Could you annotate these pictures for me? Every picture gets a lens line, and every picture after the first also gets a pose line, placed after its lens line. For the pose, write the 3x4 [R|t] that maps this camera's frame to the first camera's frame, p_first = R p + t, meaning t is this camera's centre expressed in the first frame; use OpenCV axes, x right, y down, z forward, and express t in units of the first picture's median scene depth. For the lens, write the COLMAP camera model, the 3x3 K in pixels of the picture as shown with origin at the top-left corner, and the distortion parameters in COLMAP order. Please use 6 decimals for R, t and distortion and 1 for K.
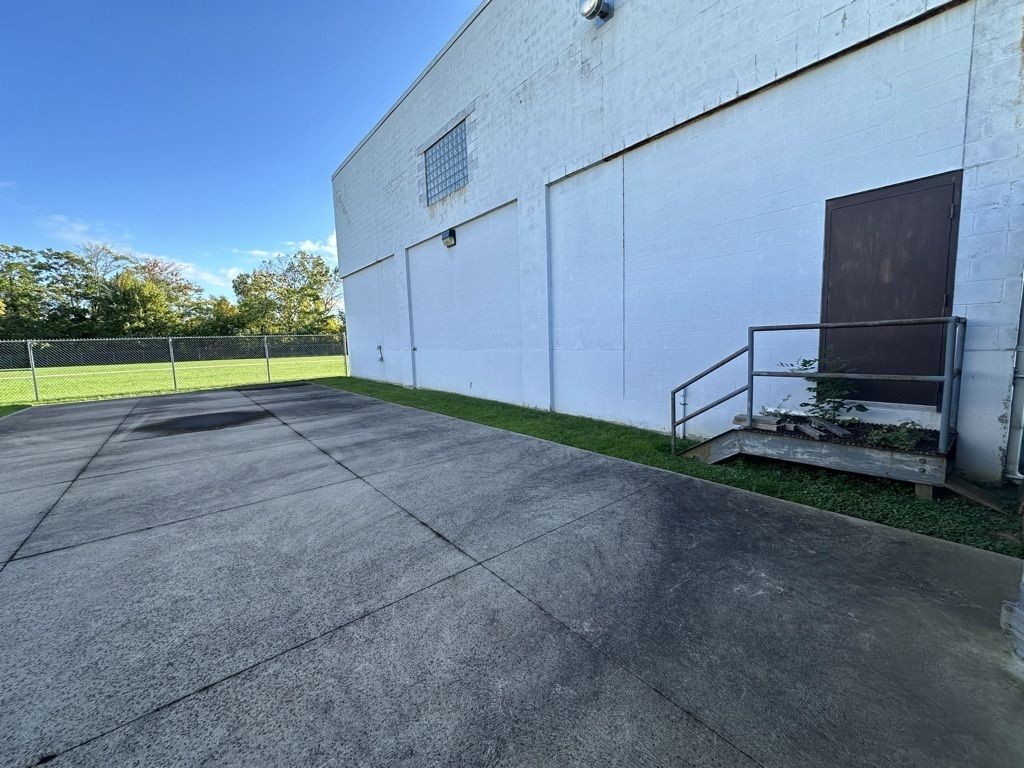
lens RADIAL K [[405.3, 0, 510.8], [0, 405.3, 381.3], [0, 0, 1]] dist [-0.005241, 0.001303]
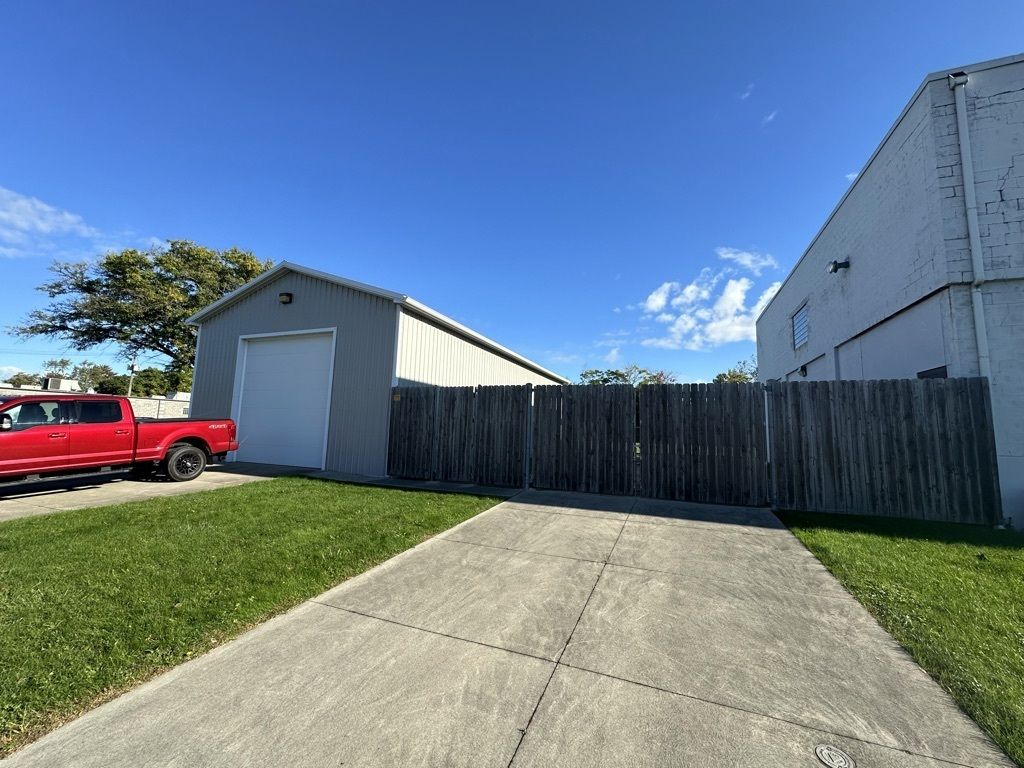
lens RADIAL K [[405.3, 0, 517.2], [0, 405.3, 385.4], [0, 0, 1]] dist [-0.005241, 0.001303]
pose [[0.496380, -0.060650, -0.865984, 0.389296], [-0.120728, 0.983040, -0.138049, 0.037283], [0.859669, 0.173073, 0.480639, -0.426965]]
